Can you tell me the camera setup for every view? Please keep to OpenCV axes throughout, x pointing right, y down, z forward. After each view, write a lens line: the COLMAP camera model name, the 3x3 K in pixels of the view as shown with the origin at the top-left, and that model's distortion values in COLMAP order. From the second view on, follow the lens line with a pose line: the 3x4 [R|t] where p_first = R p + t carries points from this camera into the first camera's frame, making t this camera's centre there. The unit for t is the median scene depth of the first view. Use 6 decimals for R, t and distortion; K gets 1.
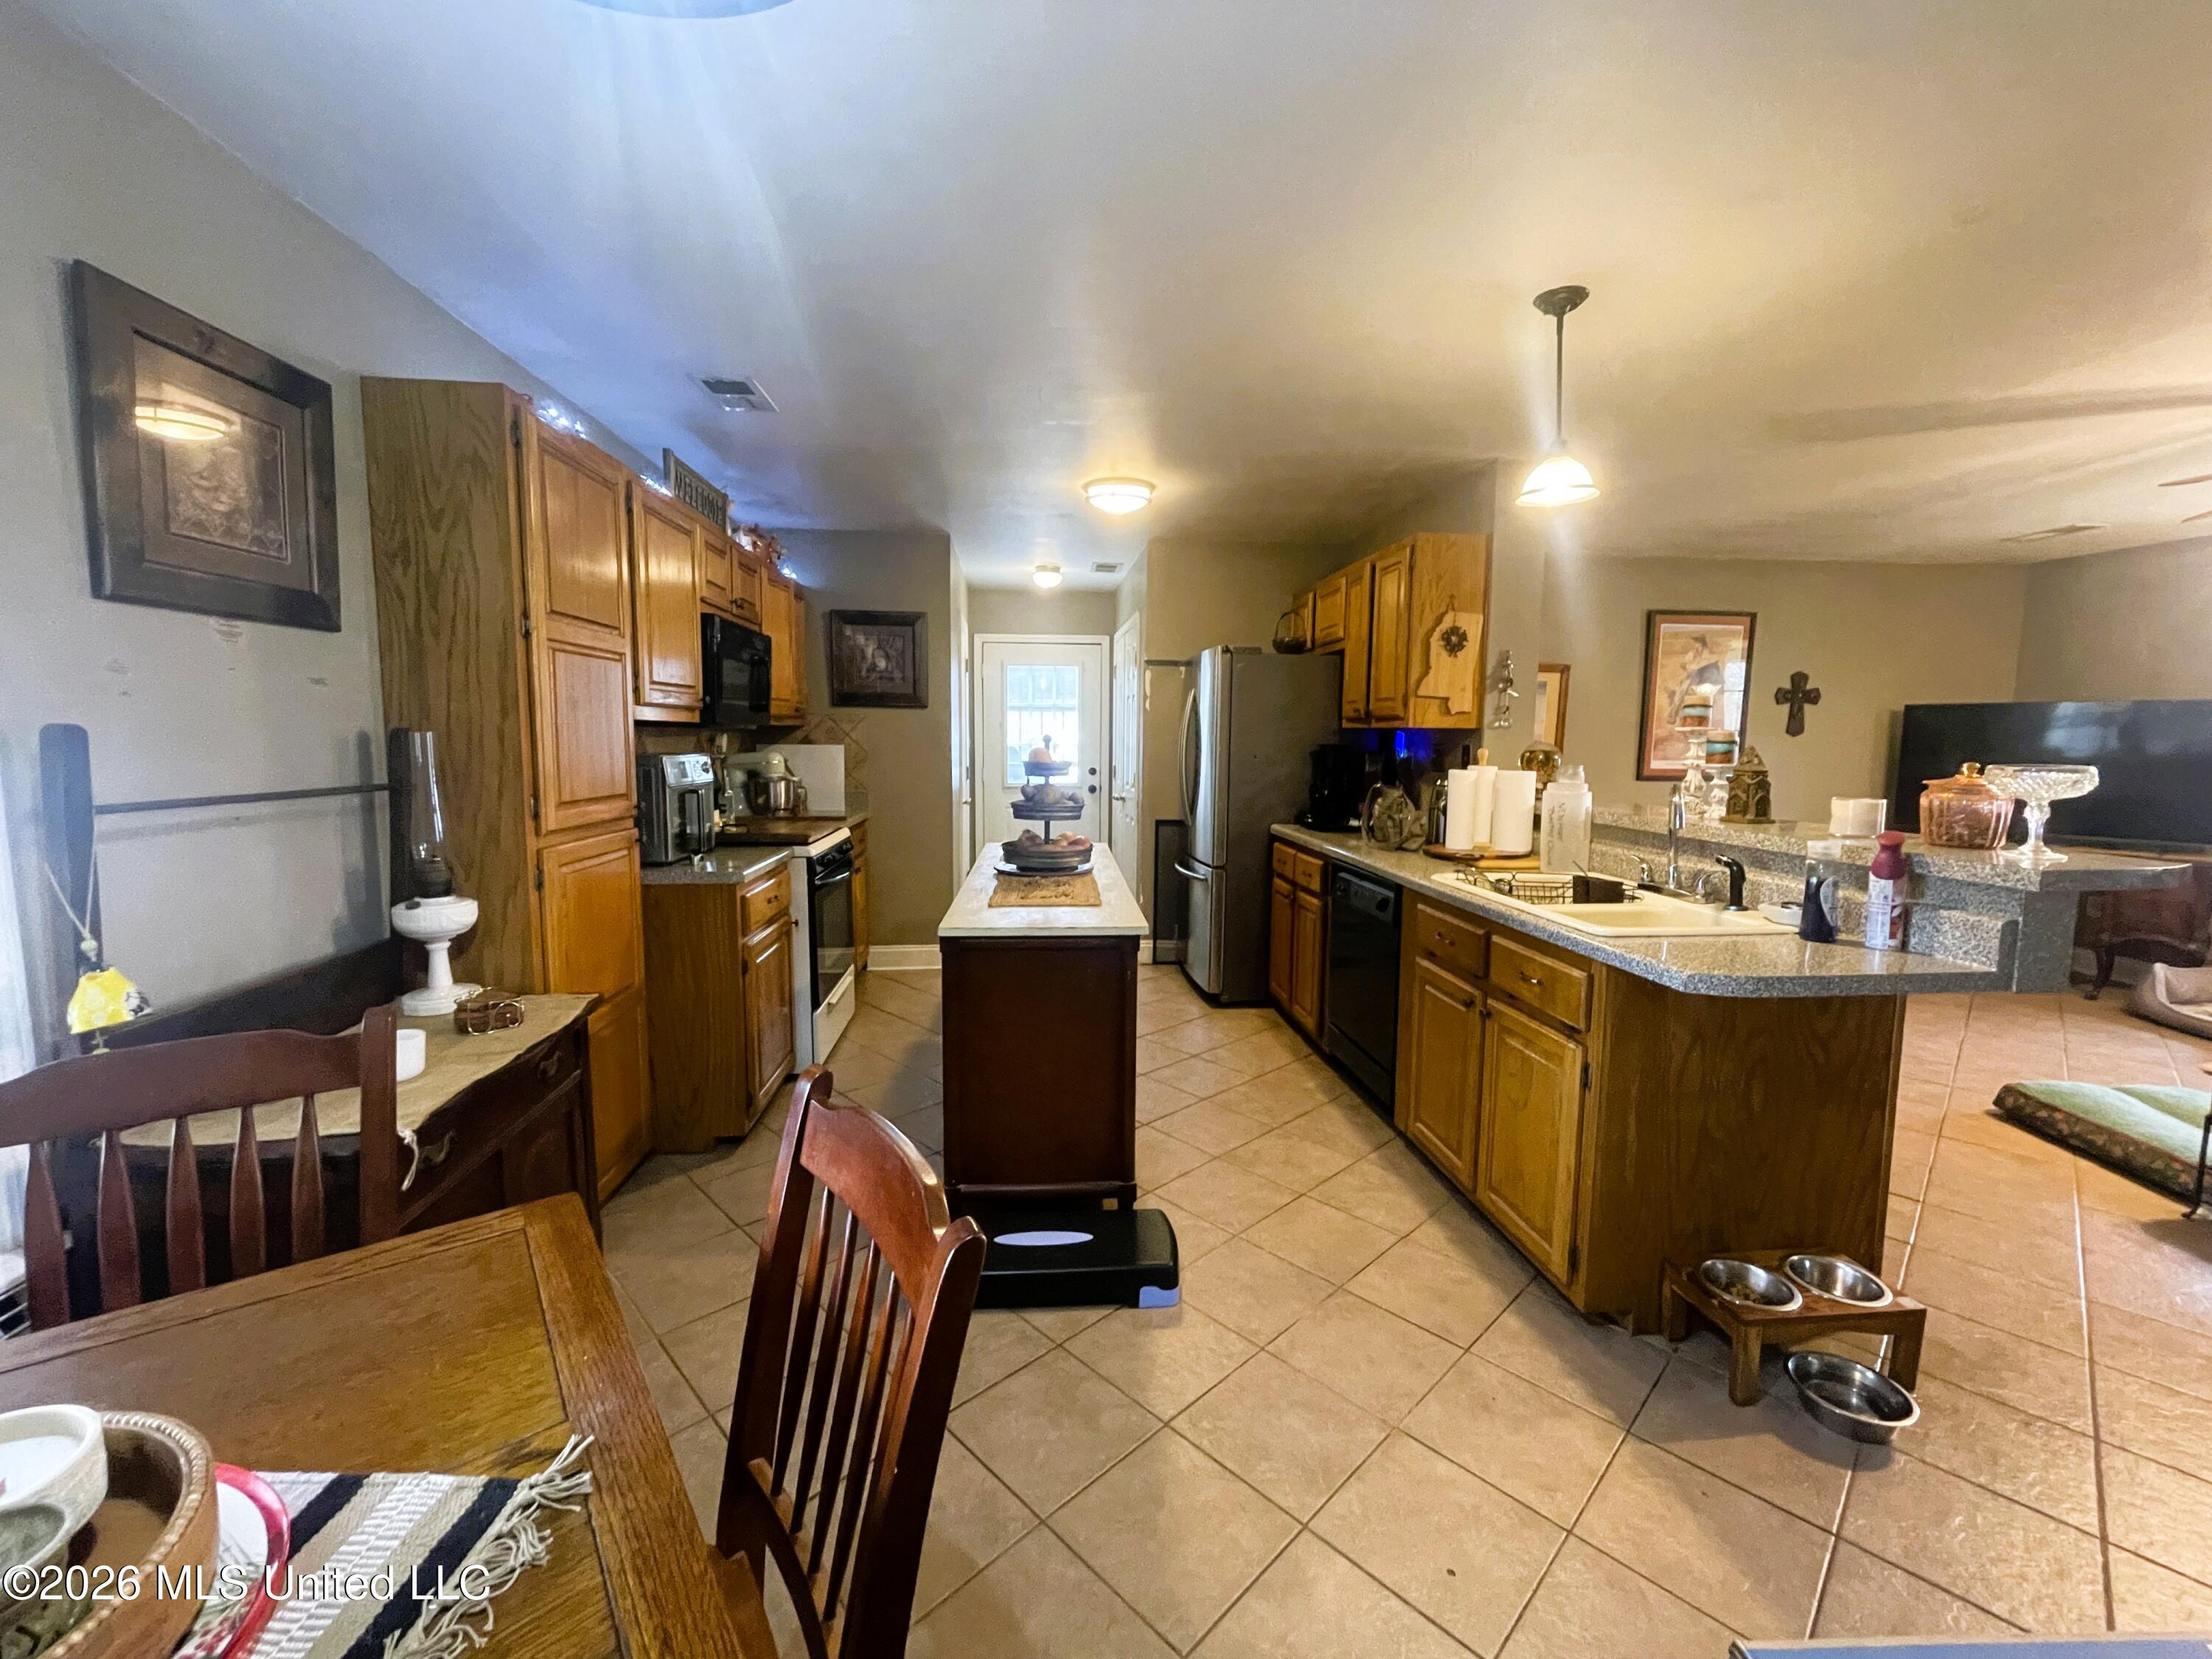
lens RADIAL K [[892.5, 0, 1102.3], [0, 892.5, 825.8], [0, 0, 1]] dist [-0.002787, 0.002000]
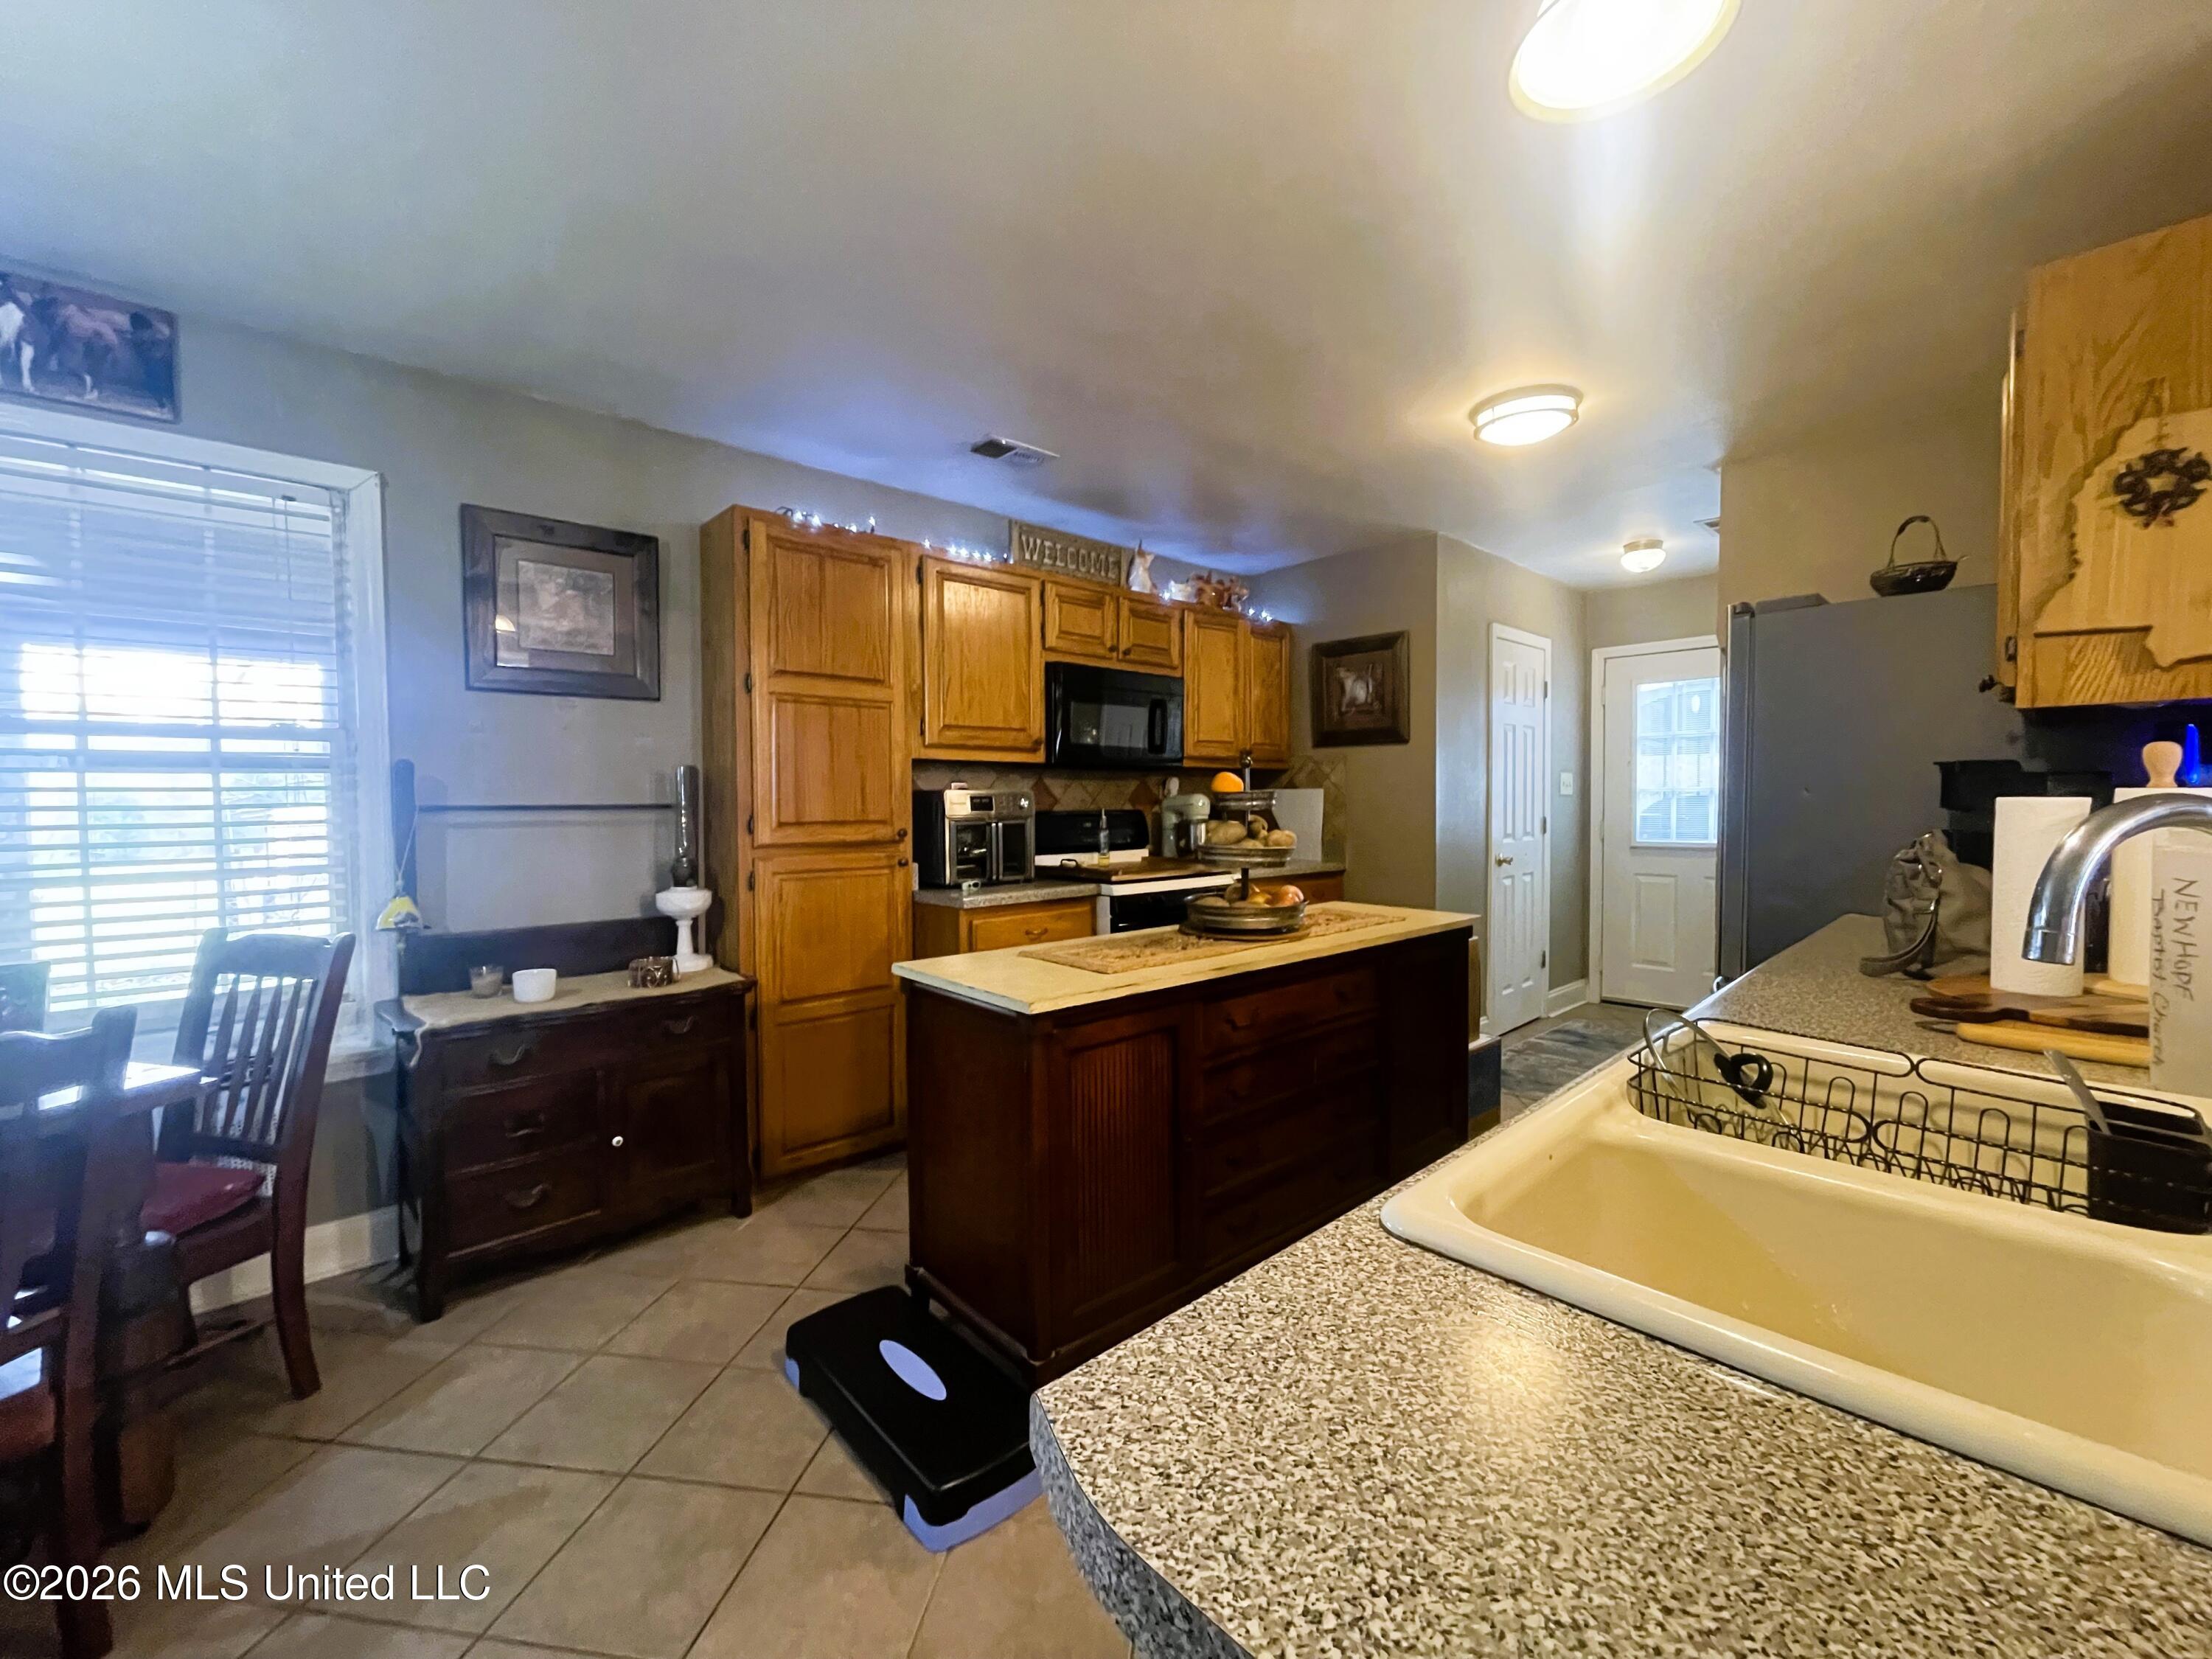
lens RADIAL K [[892.5, 0, 1105.4], [0, 892.5, 827.7], [0, 0, 1]] dist [-0.002787, 0.002000]
pose [[0.611323, 0.015335, -0.791232, 0.422045], [-0.069568, 0.996983, -0.034427, -0.004879], [0.788317, 0.076091, 0.610546, 0.382387]]
